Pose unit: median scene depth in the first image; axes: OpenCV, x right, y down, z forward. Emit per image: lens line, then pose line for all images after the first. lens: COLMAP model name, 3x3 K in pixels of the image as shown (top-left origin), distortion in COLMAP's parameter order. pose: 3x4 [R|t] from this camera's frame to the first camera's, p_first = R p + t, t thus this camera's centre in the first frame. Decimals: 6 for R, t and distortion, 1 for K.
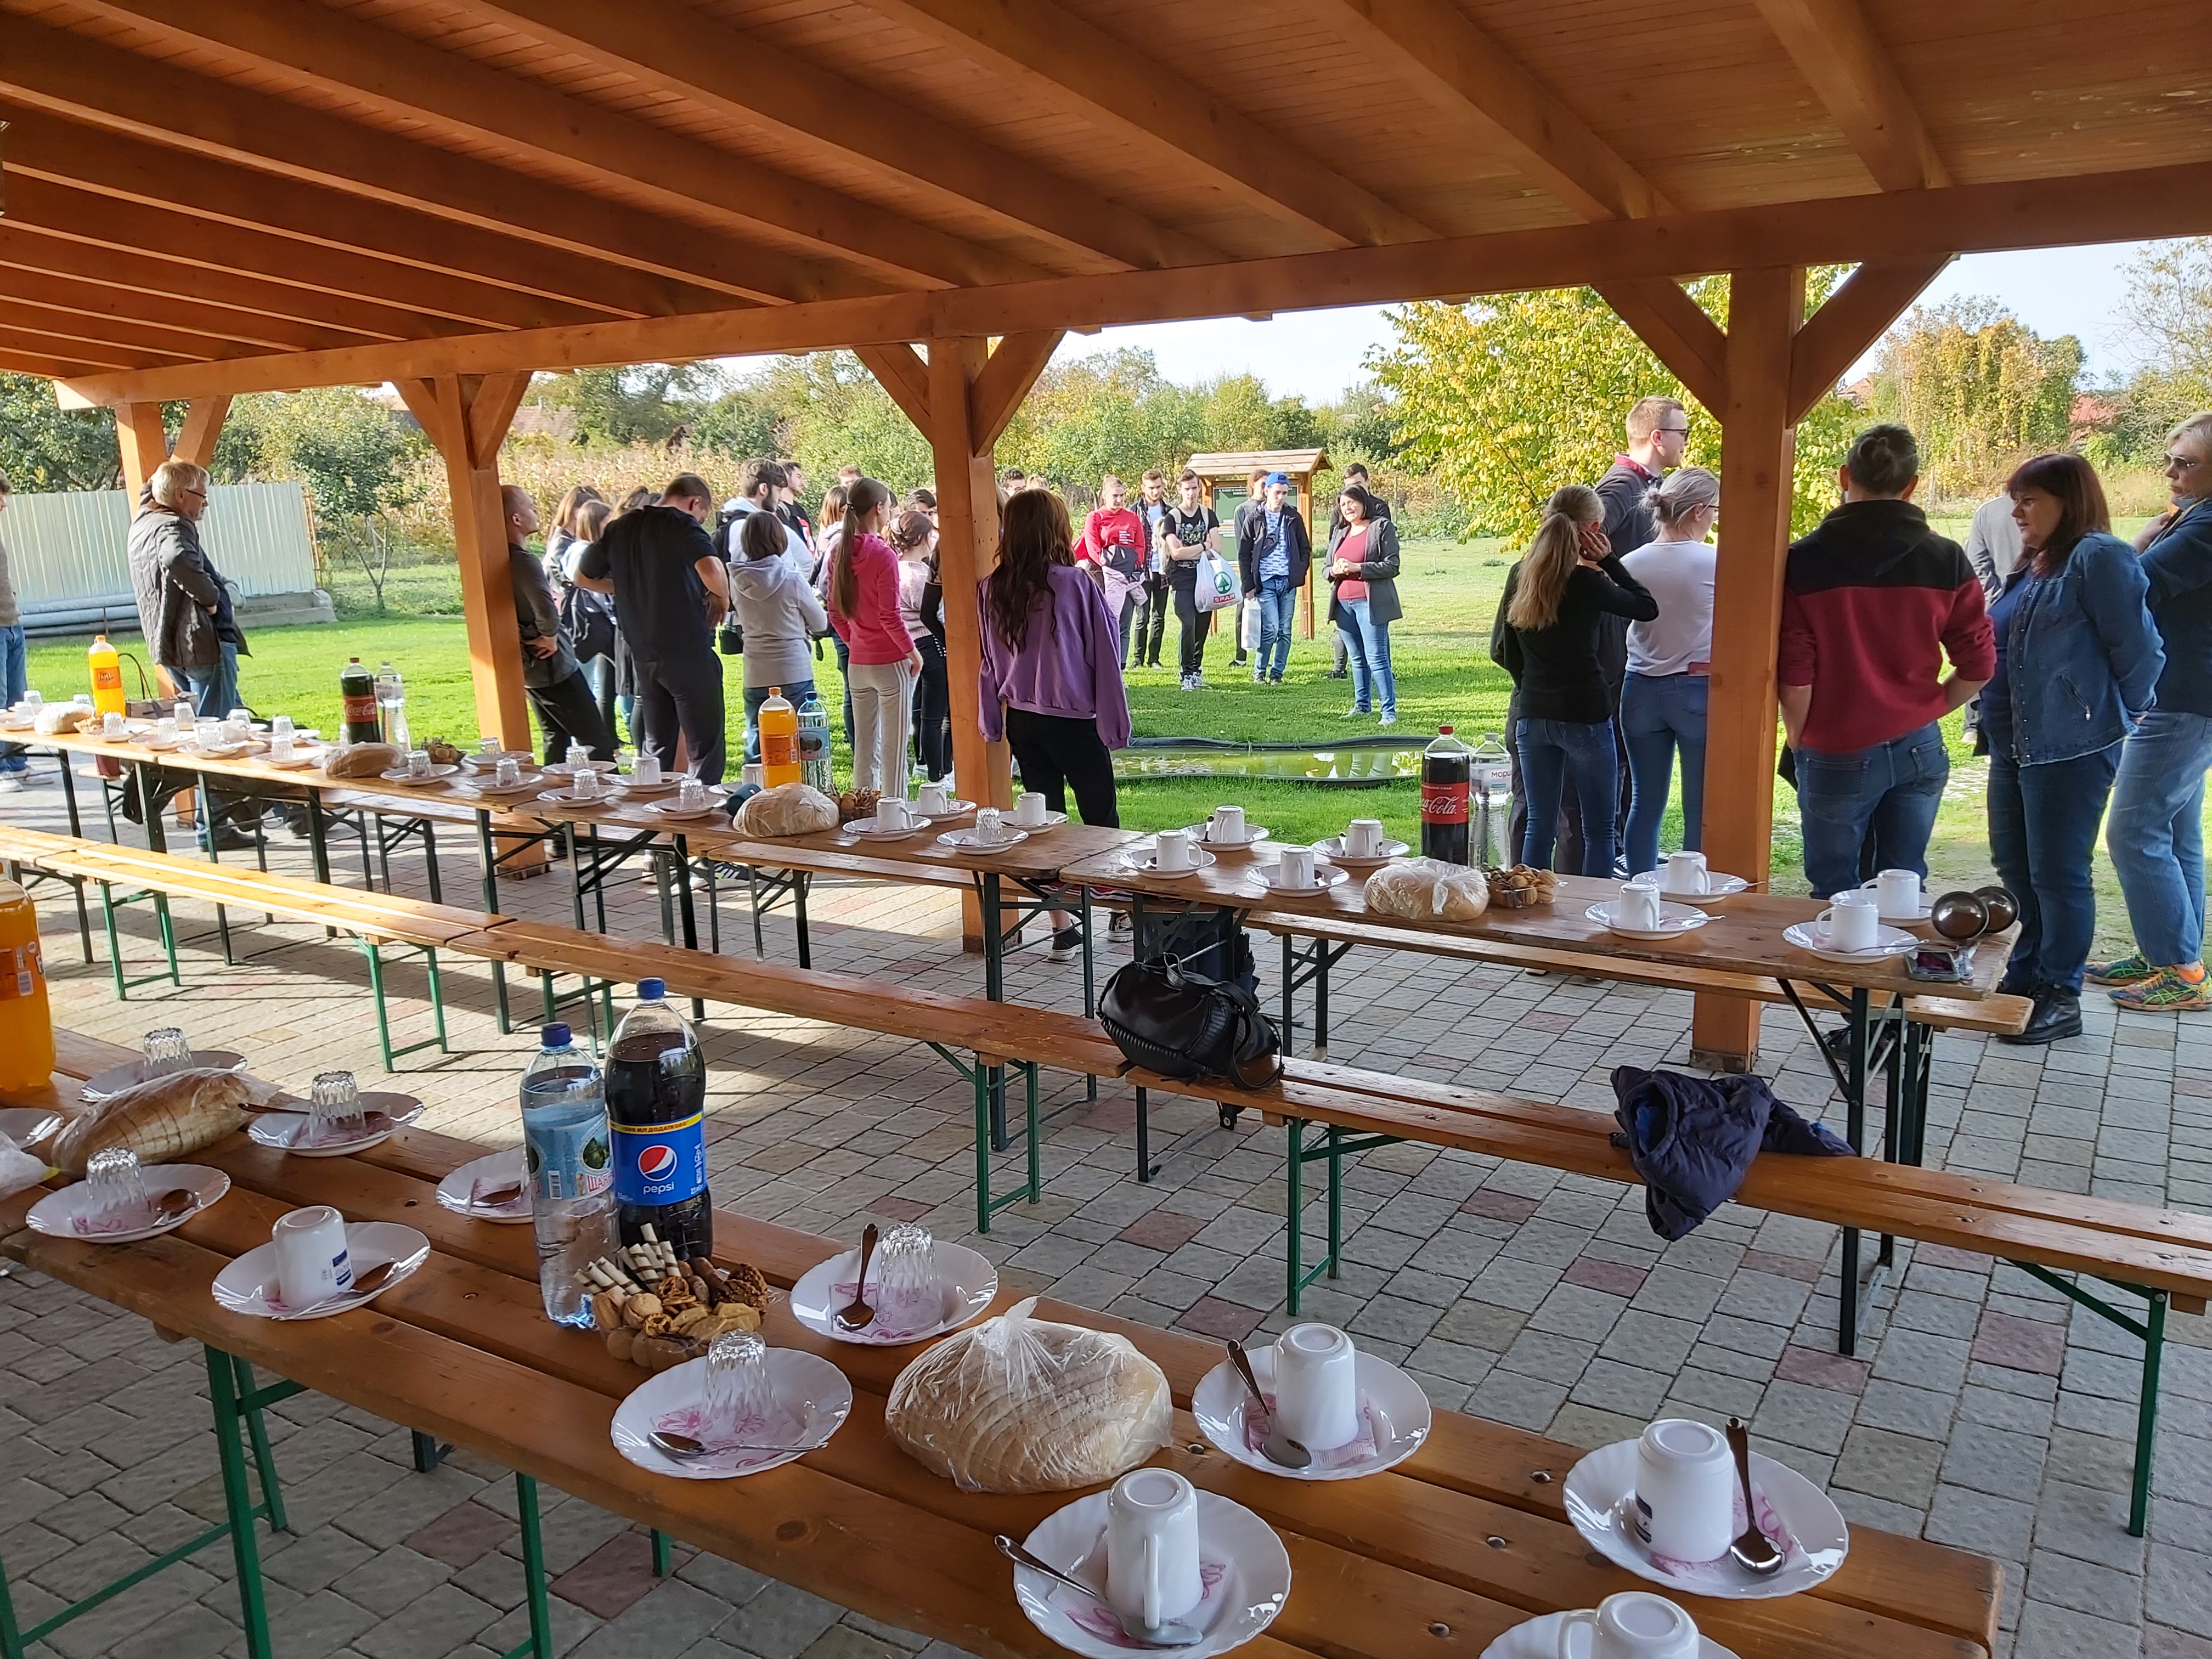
lens RADIAL K [[1712.7, 0, 1103.9], [0, 1712.7, 824.6], [0, 0, 1]] dist [0.116423, -0.190273]
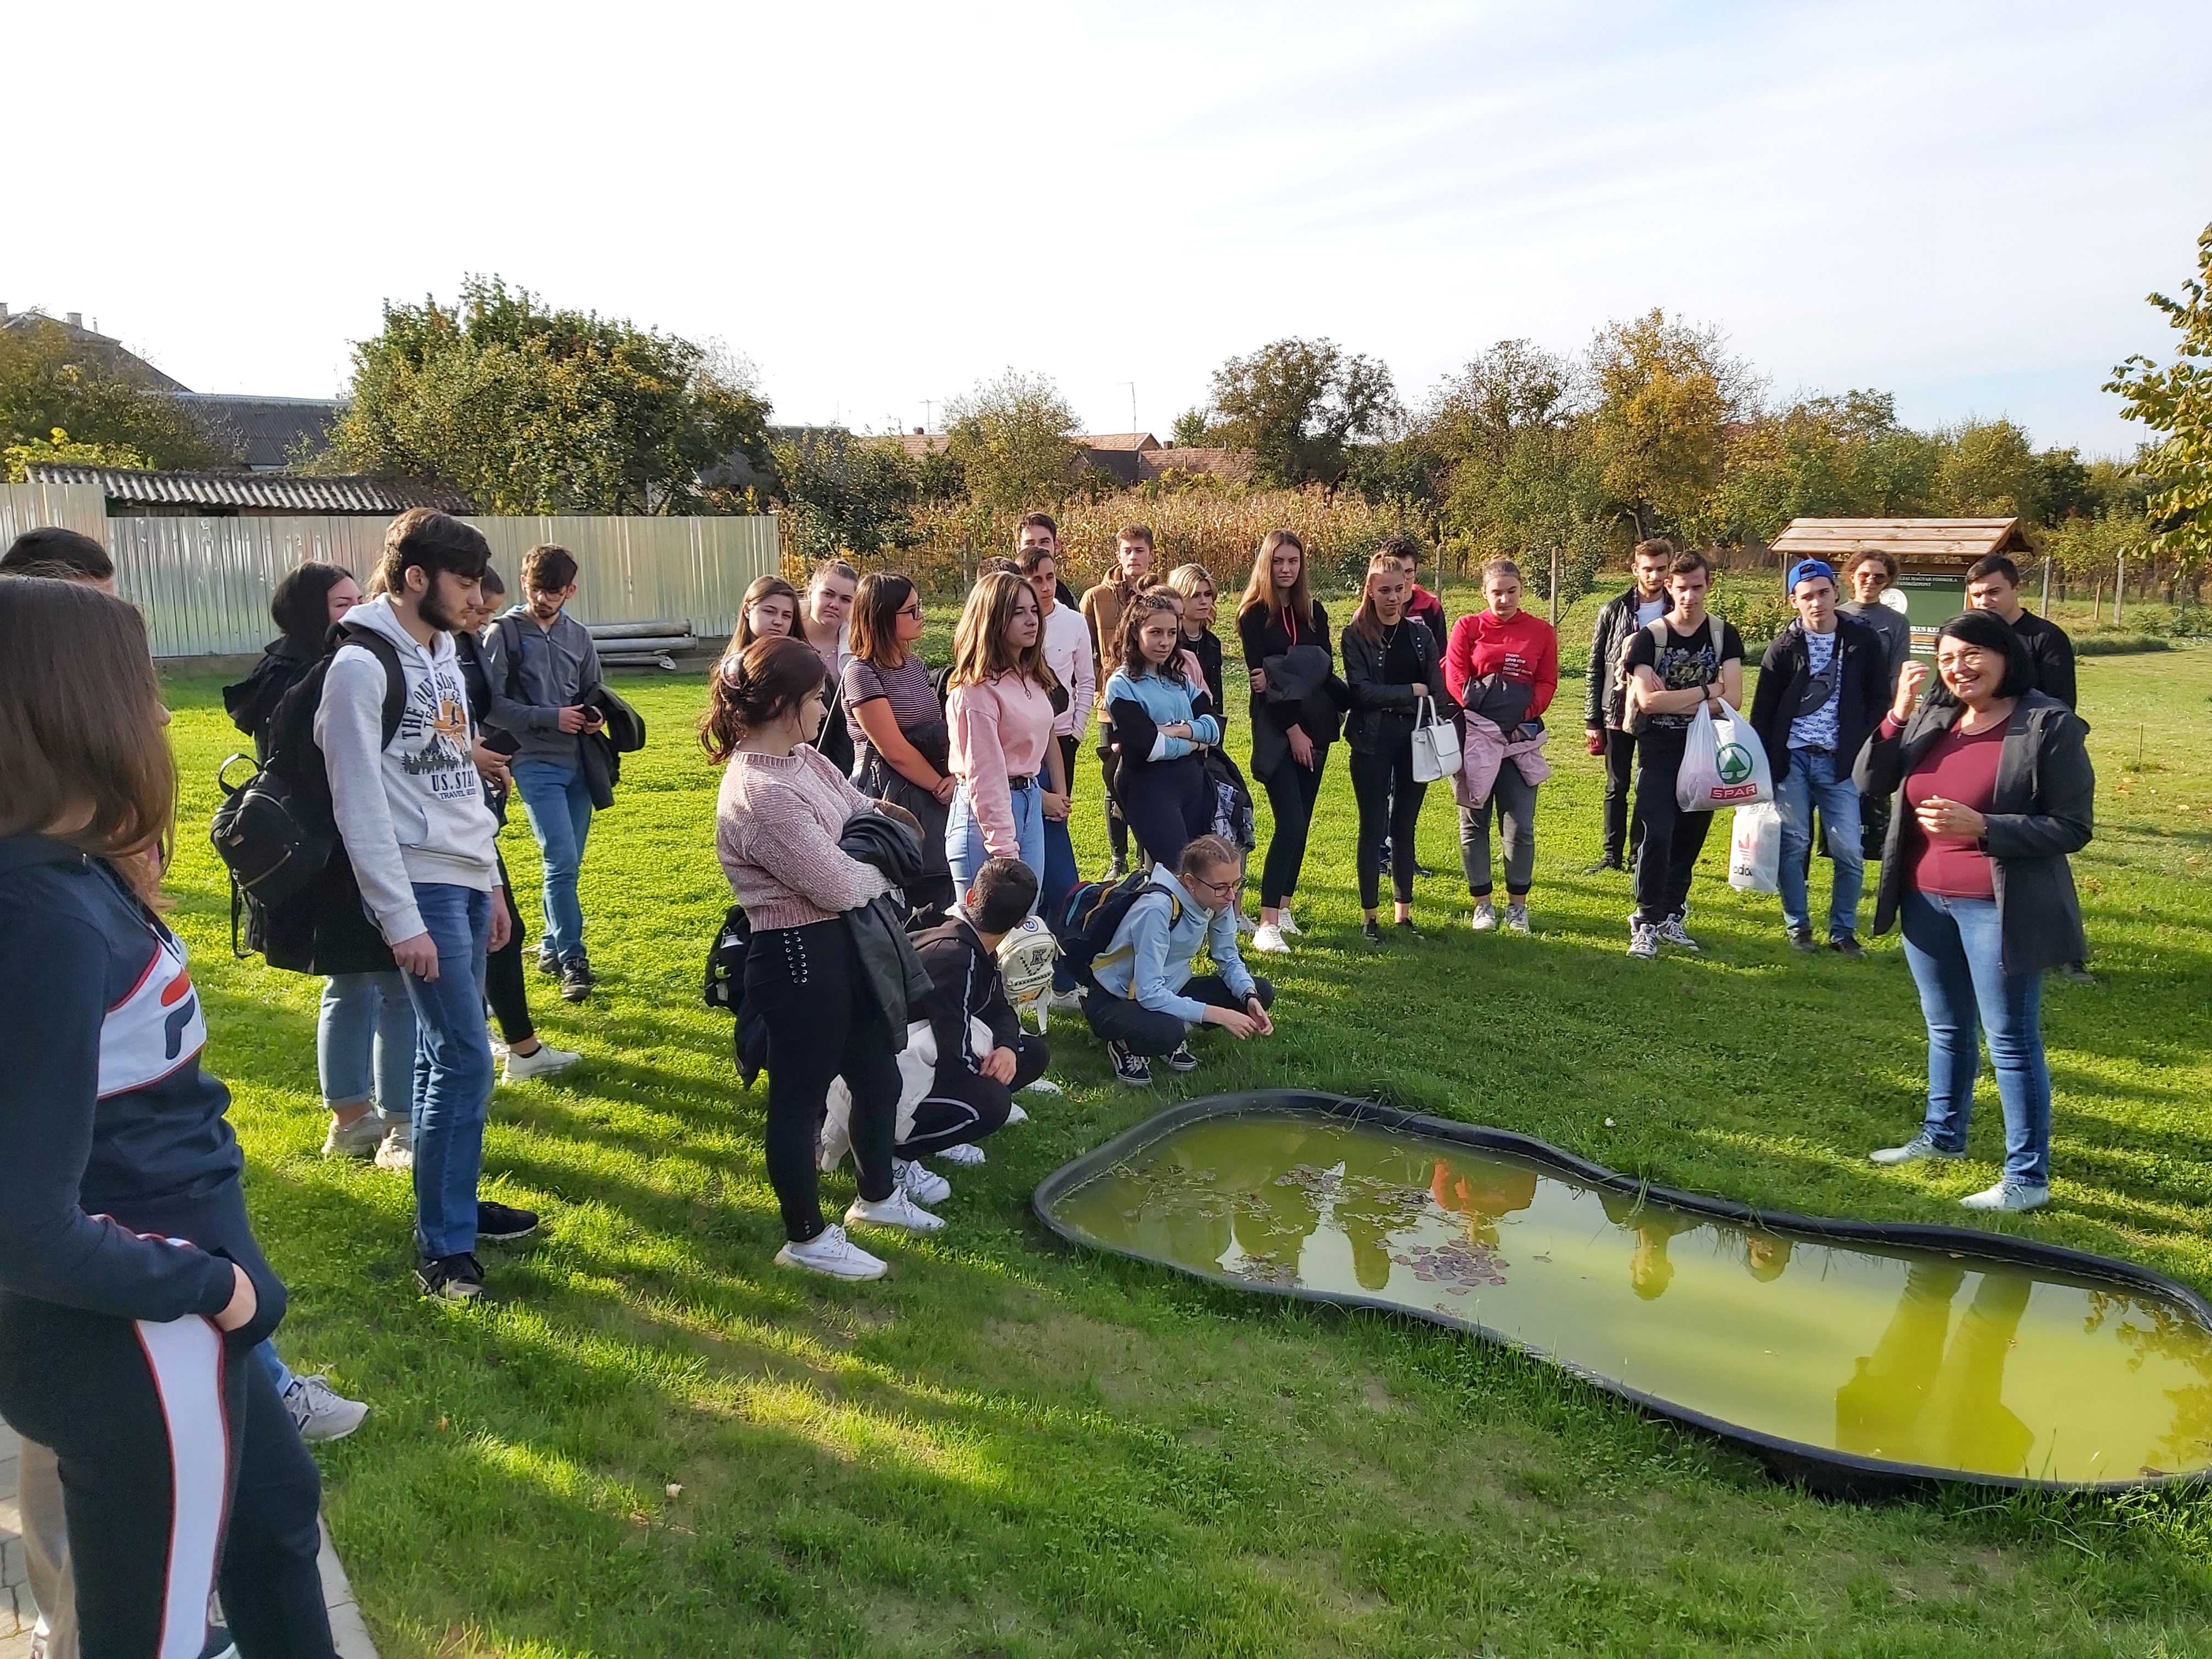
lens RADIAL K [[1706.8, 0, 1120.4], [0, 1706.8, 806.4], [0, 0, 1]] dist [0.080909, -0.137264]
pose [[0.923513, 0.098615, -0.370672, 0.073659], [-0.111119, 0.993729, -0.012474, -0.078272], [0.367118, 0.052709, 0.928680, 0.341527]]
